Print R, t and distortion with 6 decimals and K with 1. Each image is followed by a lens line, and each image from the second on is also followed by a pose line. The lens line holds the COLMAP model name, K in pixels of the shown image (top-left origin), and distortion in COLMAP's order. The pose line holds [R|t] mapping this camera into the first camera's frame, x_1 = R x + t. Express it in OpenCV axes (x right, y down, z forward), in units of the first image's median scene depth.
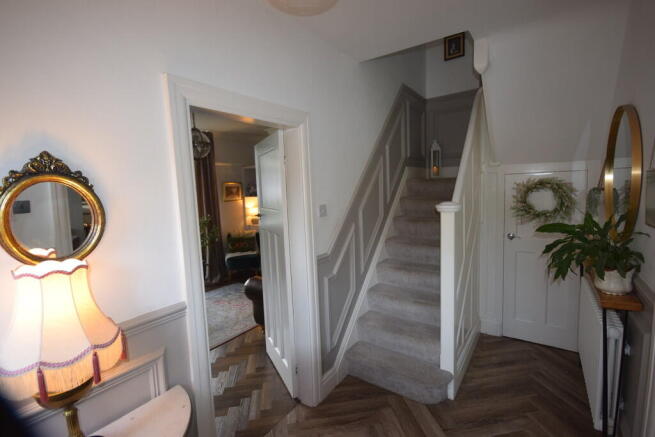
lens RADIAL K [[303.8, 0, 327.5], [0, 303.8, 218.2], [0, 0, 1]] dist [0.001115, 0.000067]
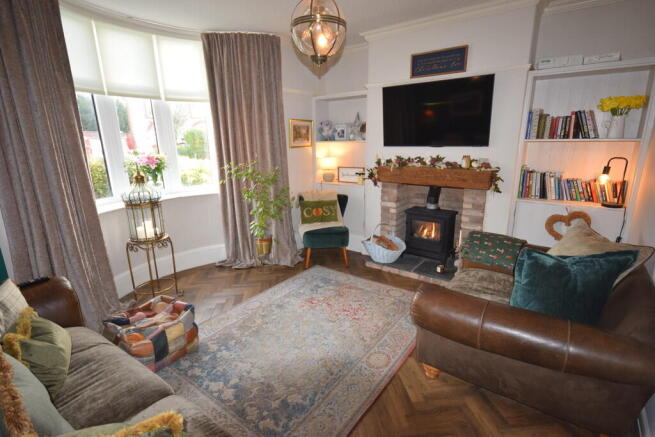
lens RADIAL K [[320.6, 0, 329.8], [0, 320.6, 218.6], [0, 0, 1]] dist [0.000572, 0.000034]
pose [[0.999810, 0.018603, -0.005881, -0.251302], [-0.017501, 0.988367, 0.151076, -0.008557], [0.008623, -0.150944, 0.988505, 0.267115]]
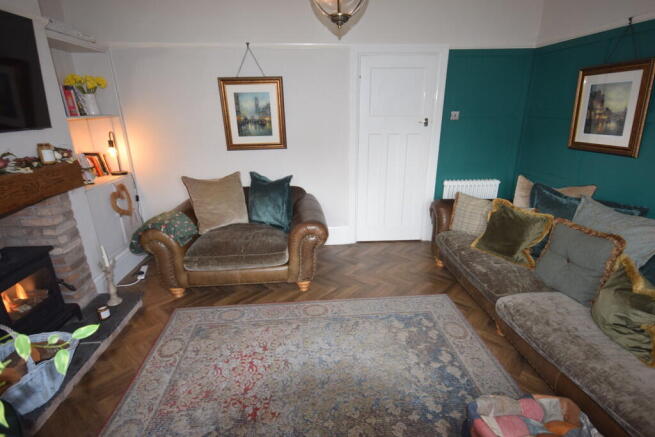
lens RADIAL K [[332.0, 0, 329.1], [0, 332.0, 218.6], [0, 0, 1]] dist [-0.001542, -0.000049]
pose [[-0.645992, -0.210829, 0.733652, -0.525595], [0.102234, 0.928549, 0.356855, -0.061532], [-0.756467, 0.305529, -0.578281, 0.867196]]
